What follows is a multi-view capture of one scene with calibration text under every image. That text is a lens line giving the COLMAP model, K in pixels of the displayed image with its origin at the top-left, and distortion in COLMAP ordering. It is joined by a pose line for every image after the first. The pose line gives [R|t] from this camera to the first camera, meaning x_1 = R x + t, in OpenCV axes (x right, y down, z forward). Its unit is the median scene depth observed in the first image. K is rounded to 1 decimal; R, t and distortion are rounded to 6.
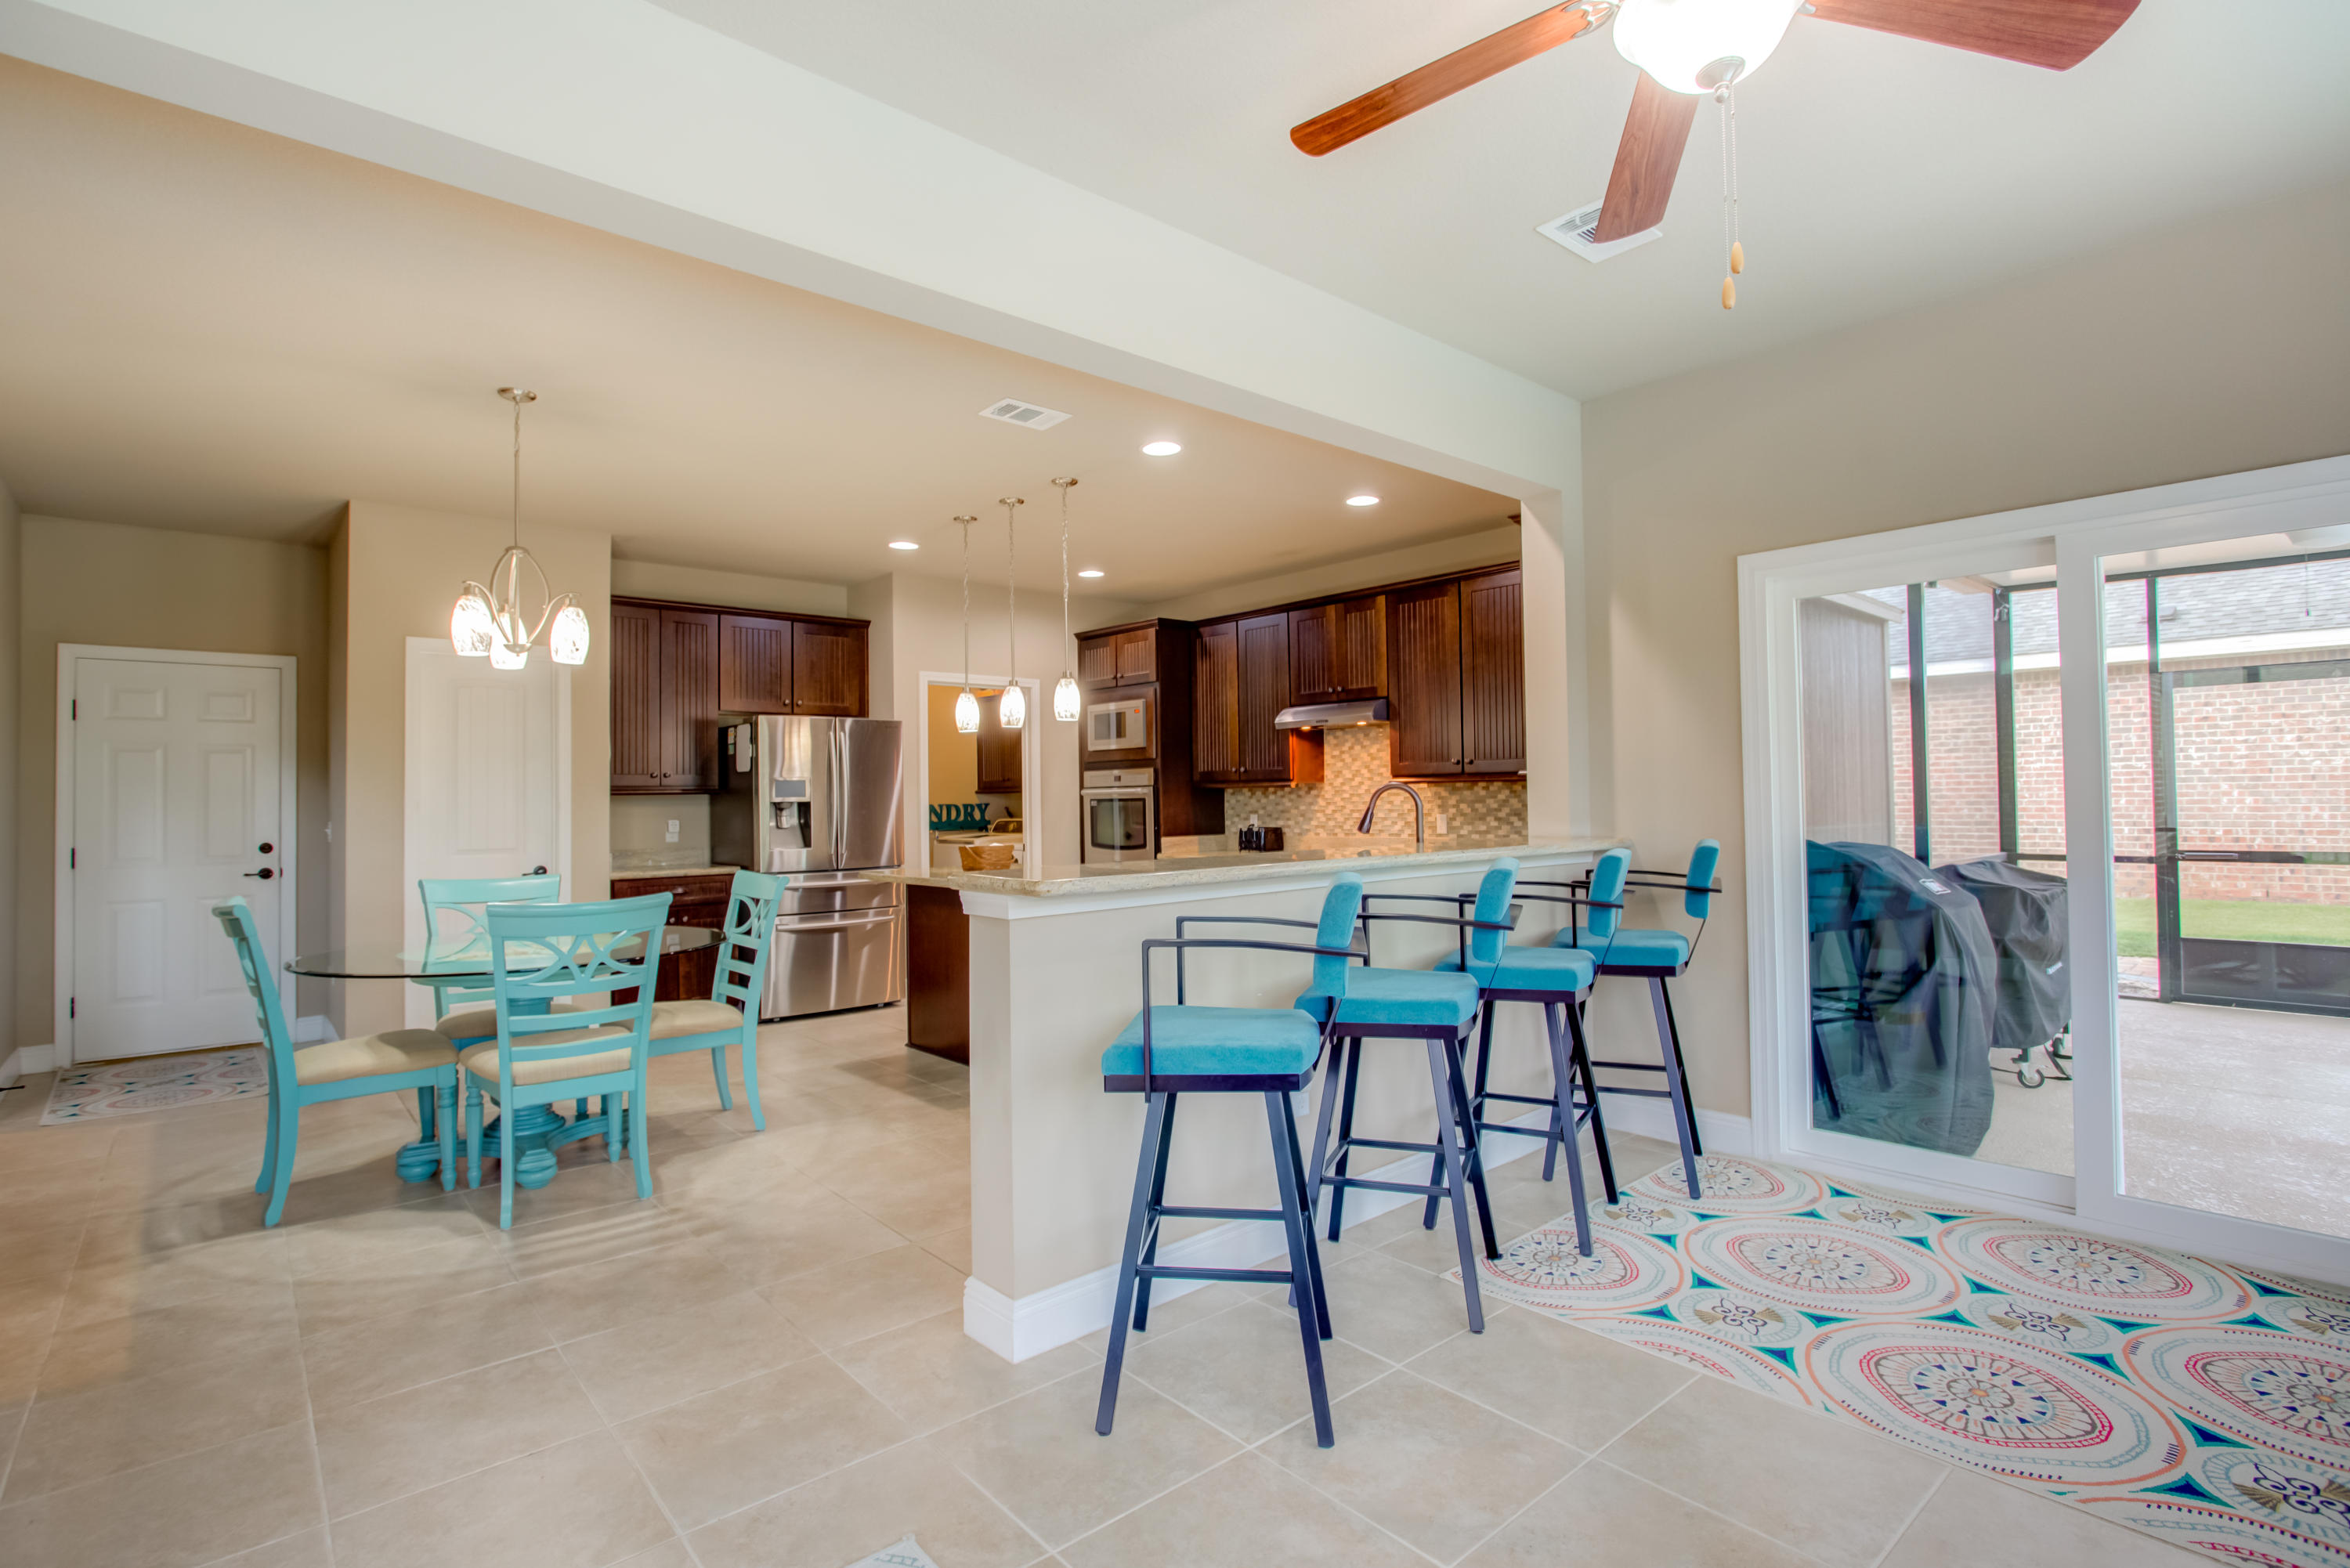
lens RADIAL K [[1123.1, 0, 1190.2], [0, 1123.1, 773.8], [0, 0, 1]] dist [0.000029, 0.000450]
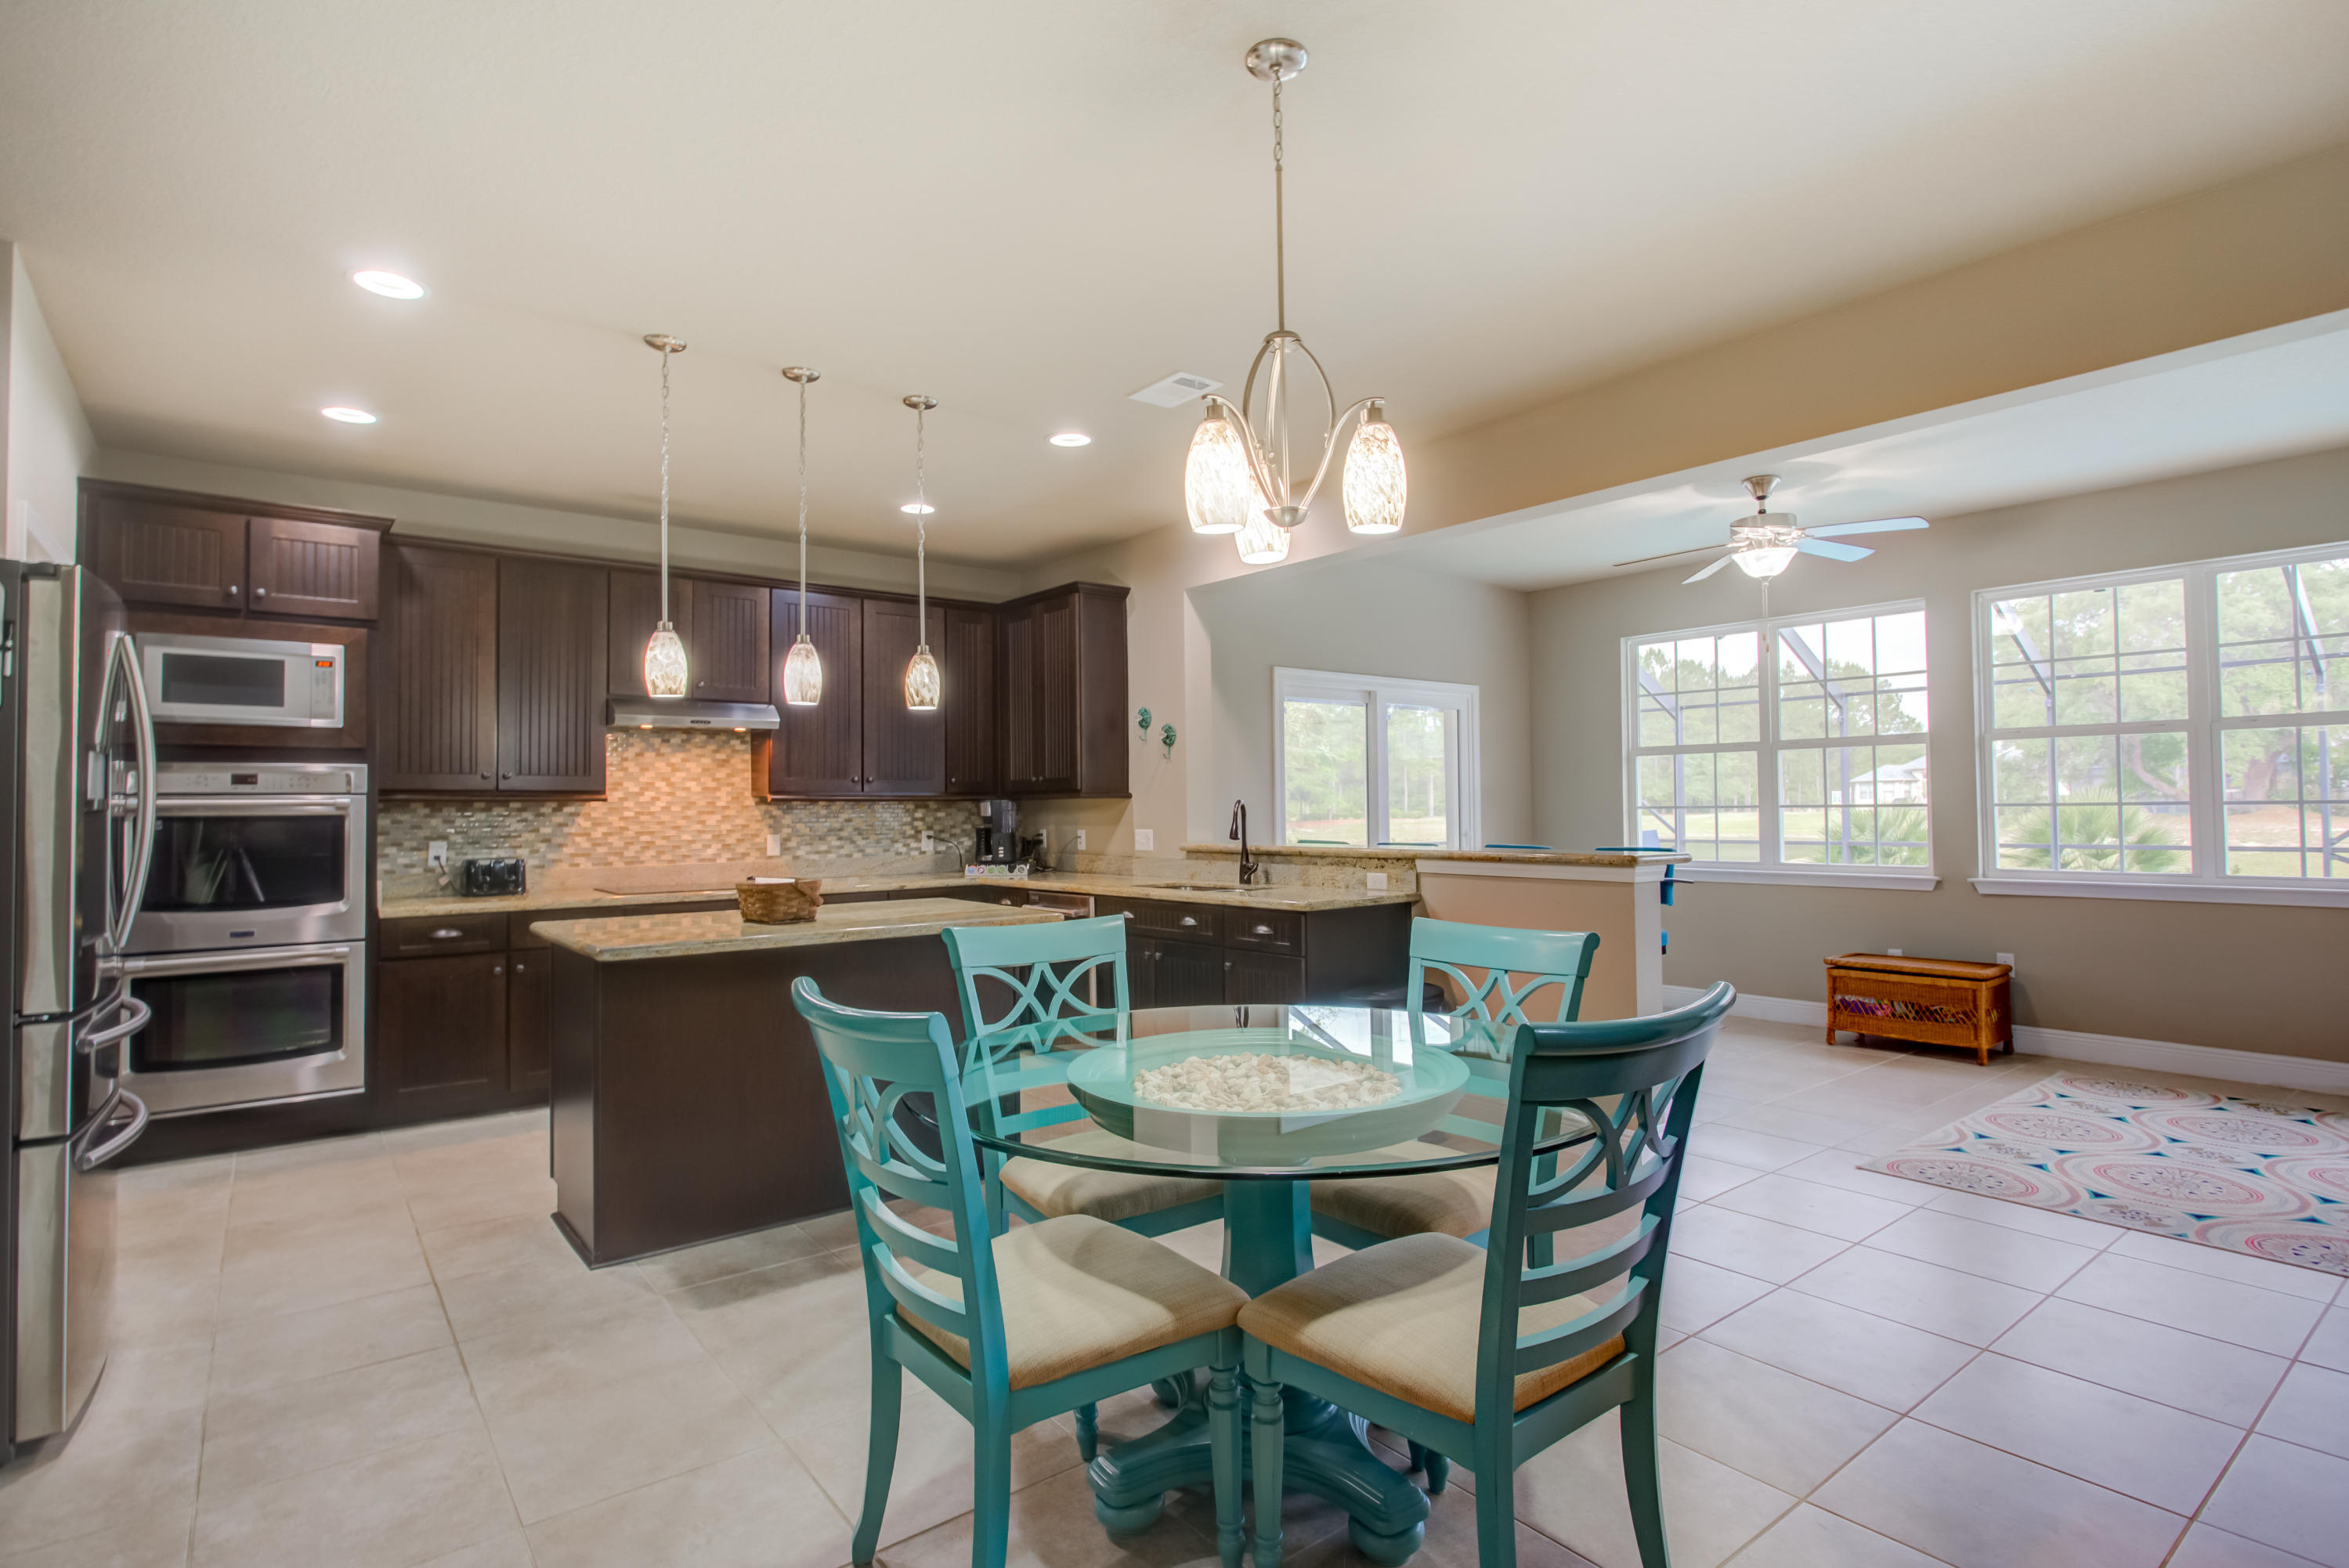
lens RADIAL K [[1182.0, 0, 1174.5], [0, 1182.0, 784.0], [0, 0, 1]] dist [0.001412, 0.000288]
pose [[0.064026, 0.037976, 0.997225, -0.737327], [-0.013173, 0.999221, -0.037206, 0.026638], [-0.997861, -0.010755, 0.064476, 0.622093]]
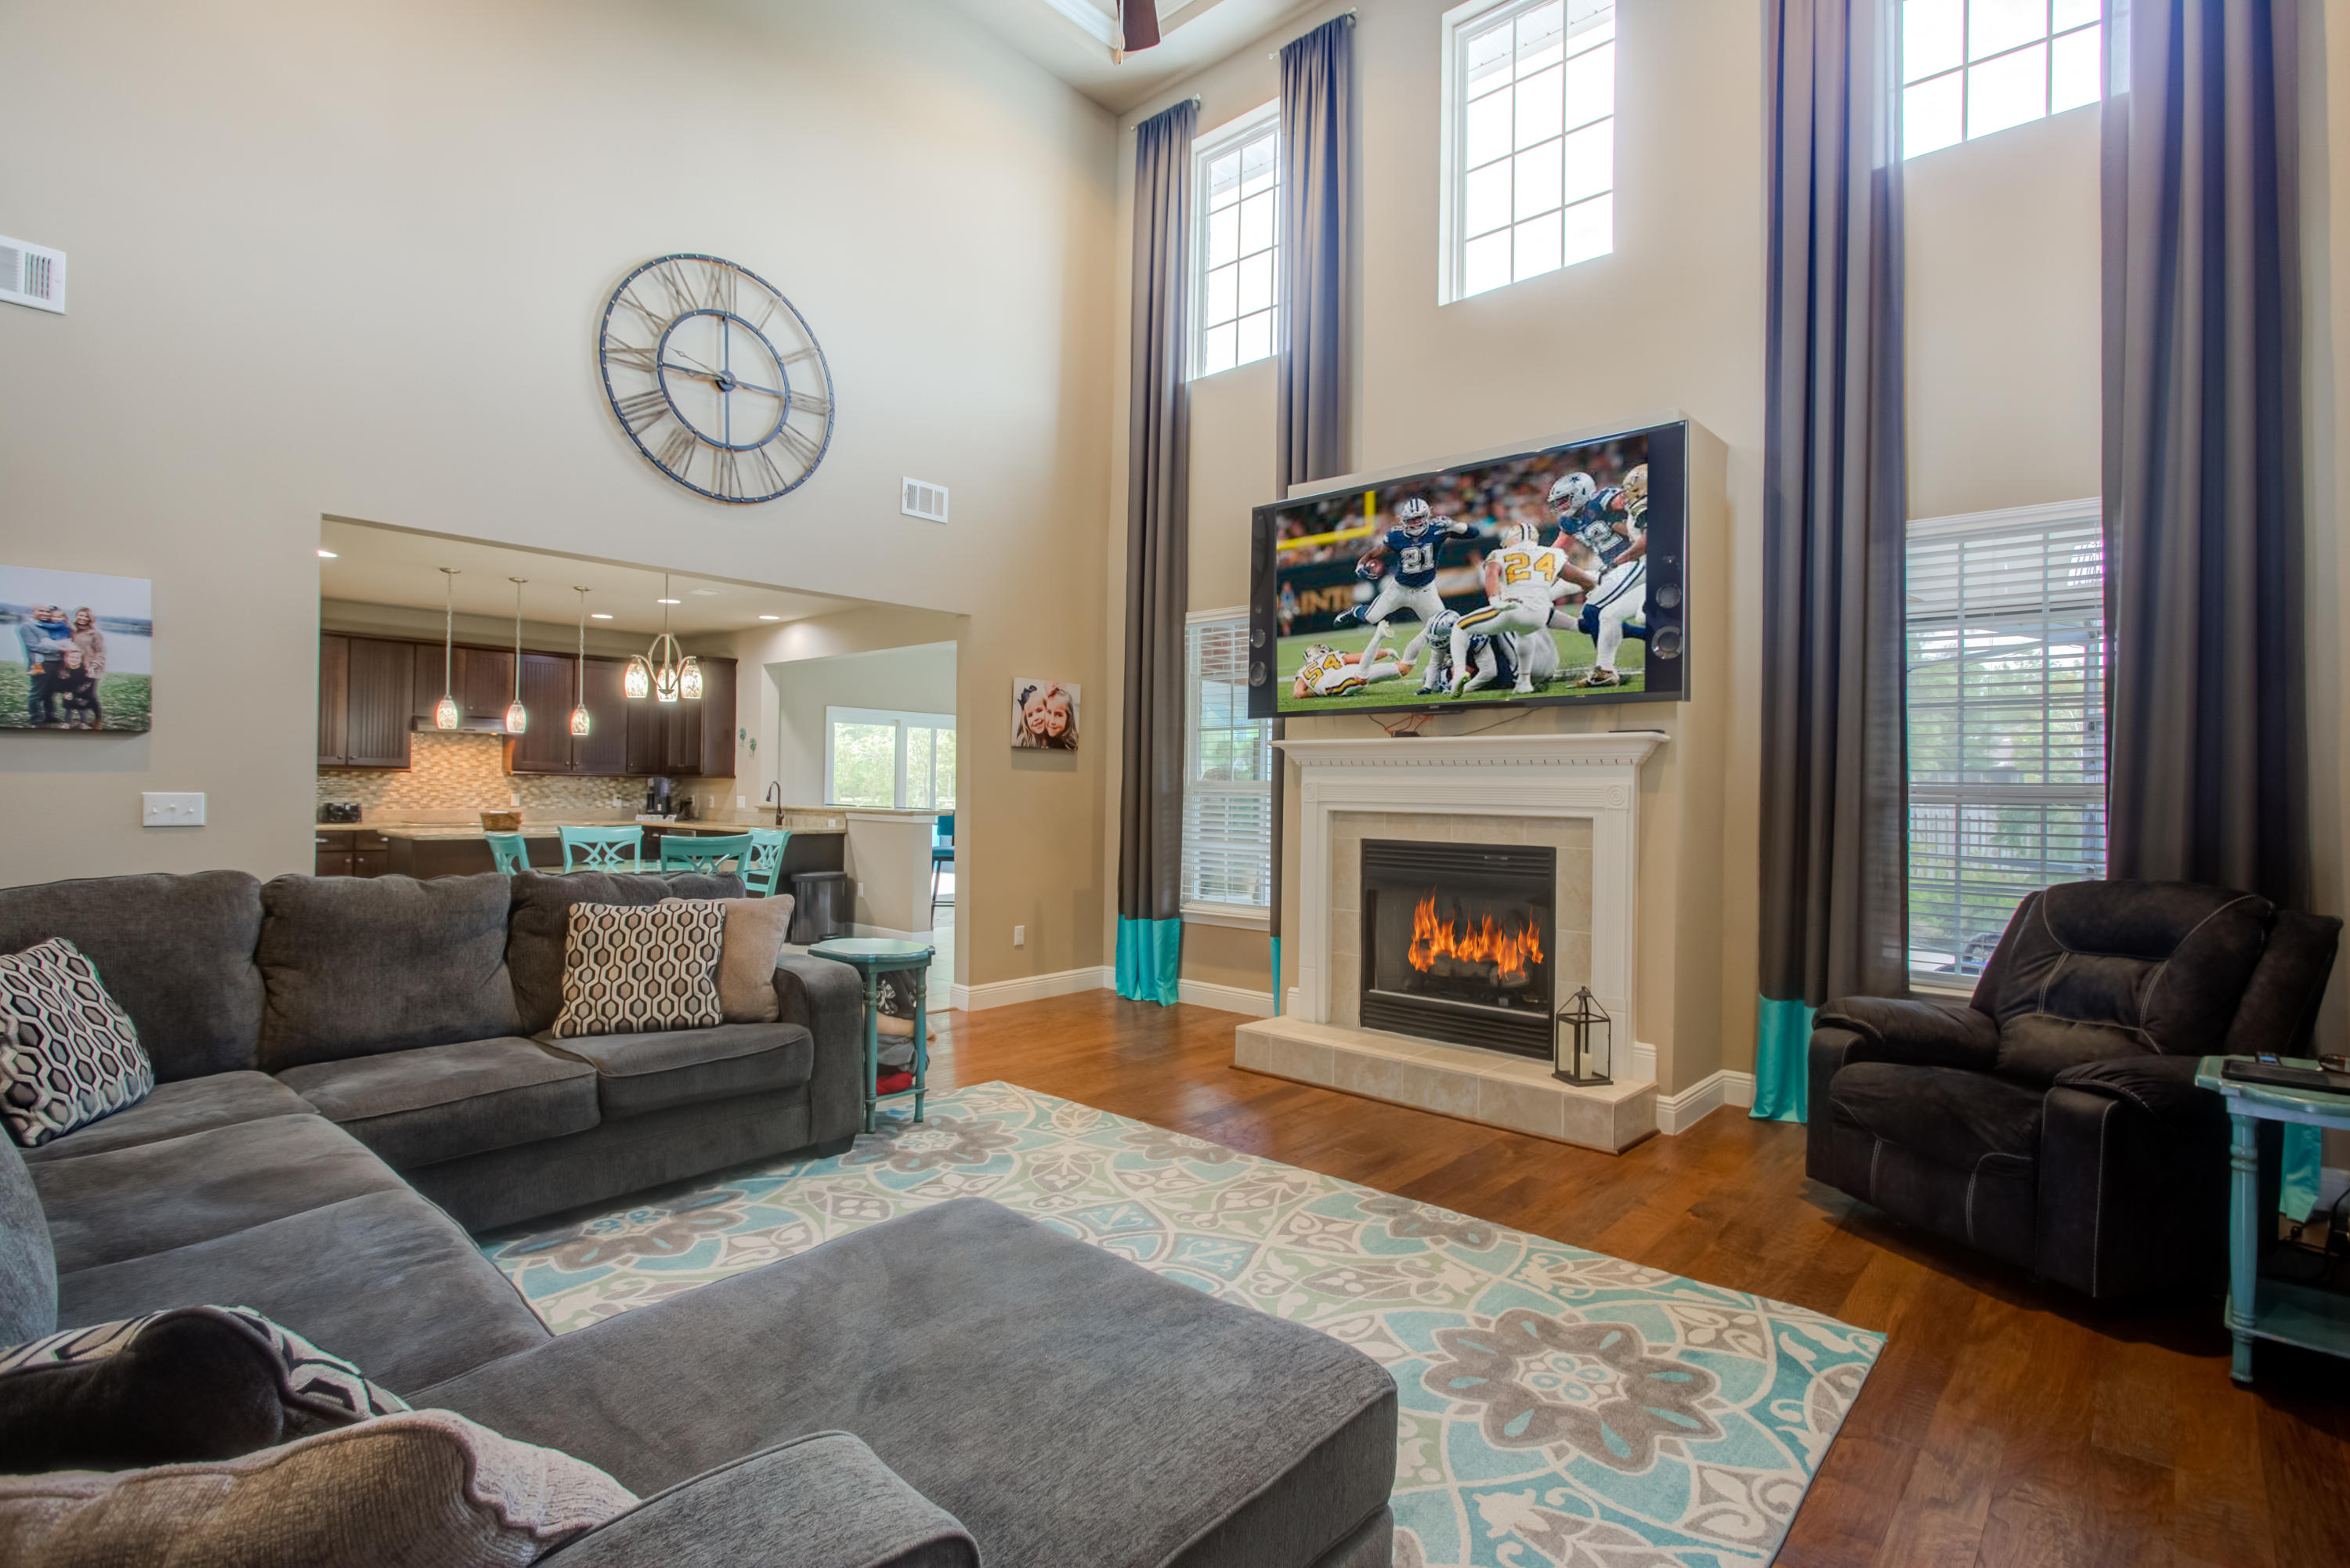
lens RADIAL K [[1141.1, 0, 1187.2], [0, 1141.1, 781.0], [0, 0, 1]] dist [0.002809, 0.000637]
pose [[-0.102927, 0.022789, 0.994428, -1.503912], [-0.035871, 0.999002, -0.026606, 0.027204], [-0.994042, -0.038410, -0.102007, 0.228379]]
